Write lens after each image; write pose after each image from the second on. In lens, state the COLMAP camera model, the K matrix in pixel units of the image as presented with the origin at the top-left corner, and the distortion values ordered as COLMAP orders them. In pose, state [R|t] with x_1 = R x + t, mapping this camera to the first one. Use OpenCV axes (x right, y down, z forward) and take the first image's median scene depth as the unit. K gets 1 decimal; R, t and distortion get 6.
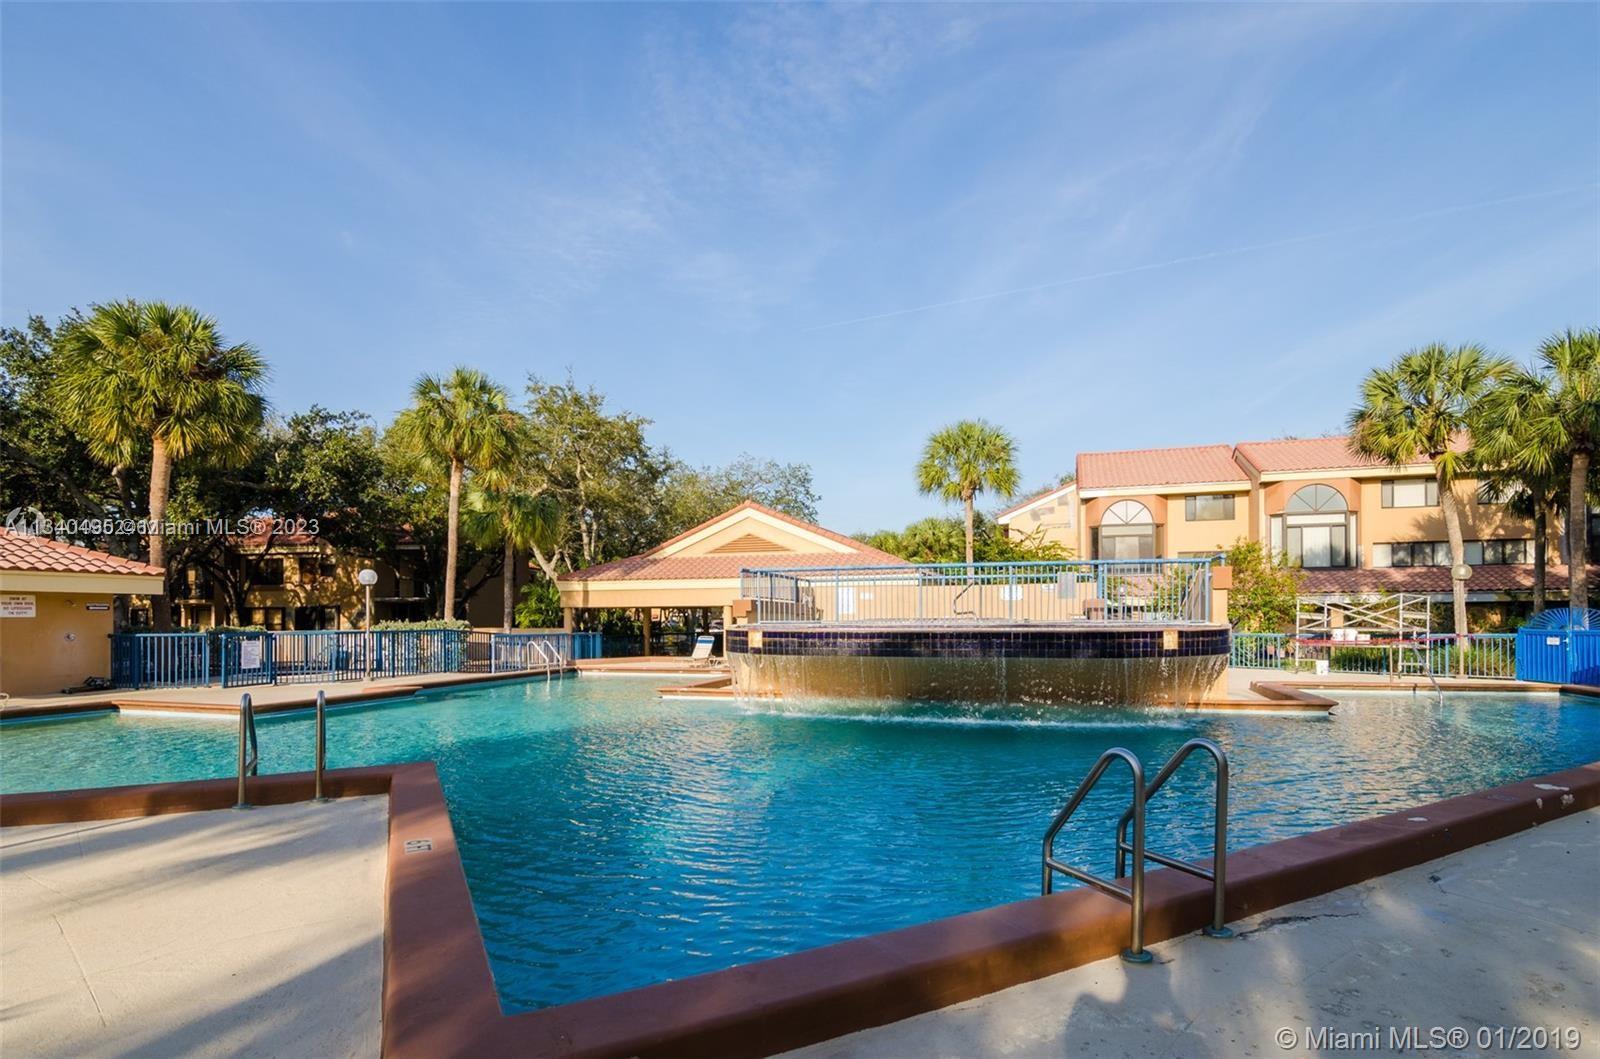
lens RADIAL K [[805.7, 0, 774.0], [0, 805.7, 615.2], [0, 0, 1]] dist [0.000787, 0.000217]
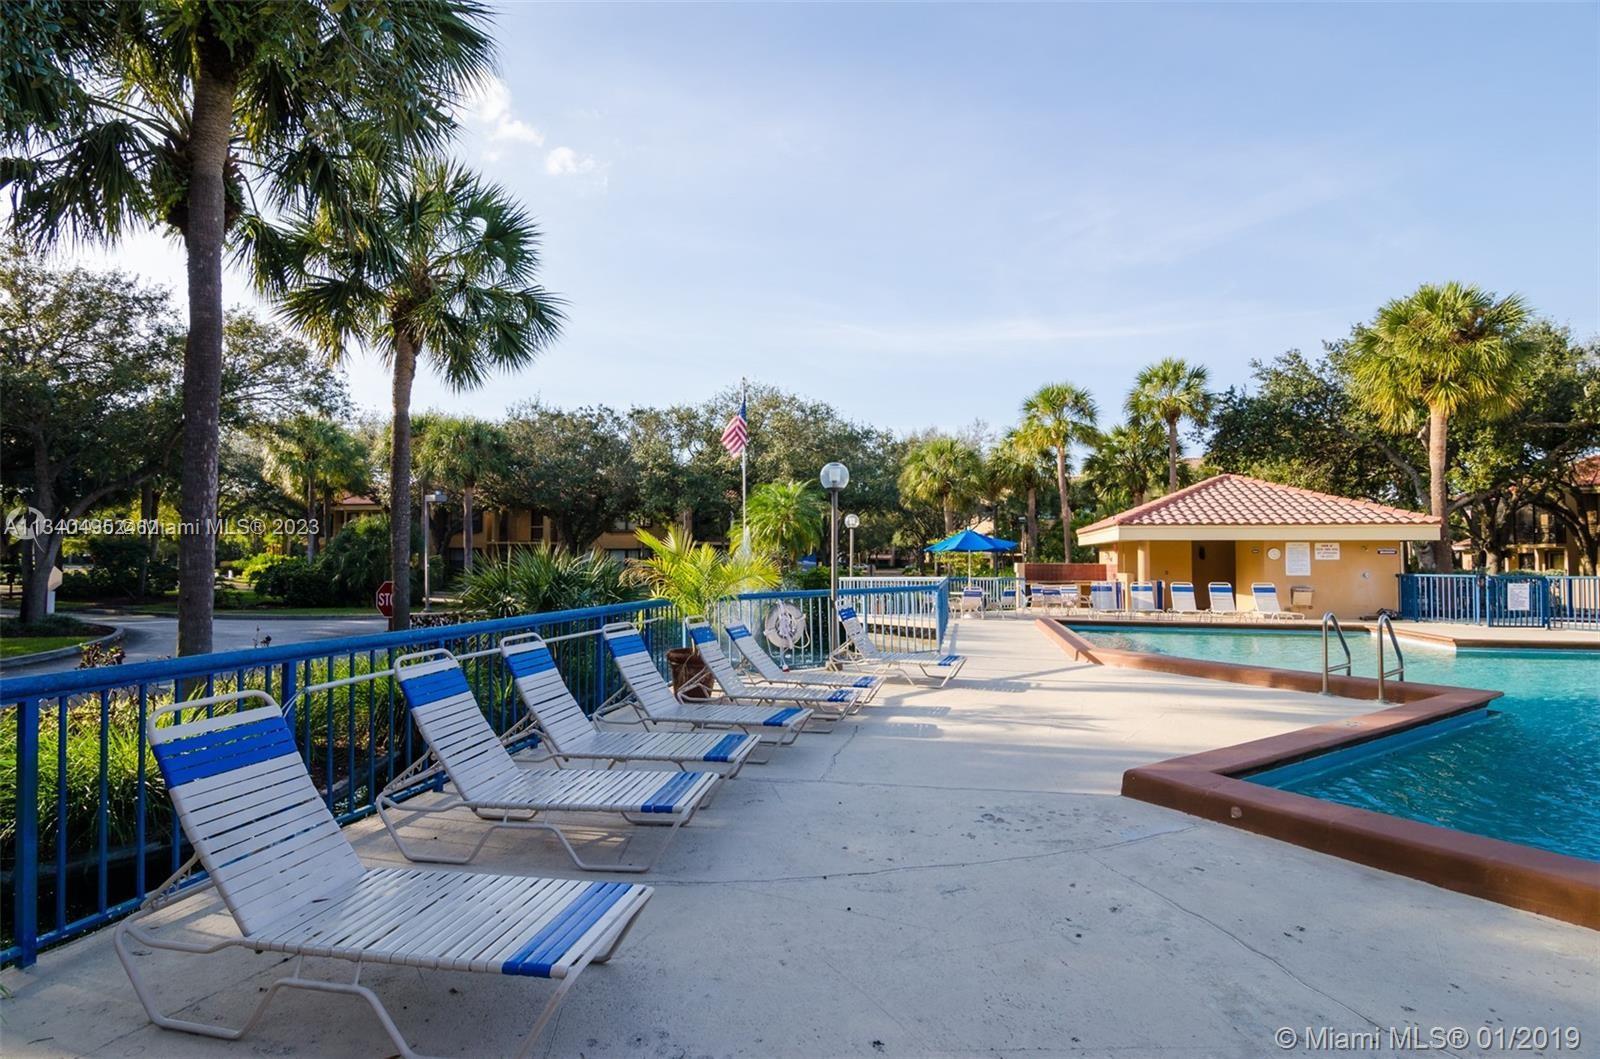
lens RADIAL K [[805.7, 0, 802.4], [0, 805.7, 535.1], [0, 0, 1]] dist [0.000787, 0.000217]
pose [[0.132635, -0.025000, -0.990850, 0.247520], [-0.006929, 0.999634, -0.026150, 0.002736], [0.991141, 0.010334, 0.132413, -0.032375]]
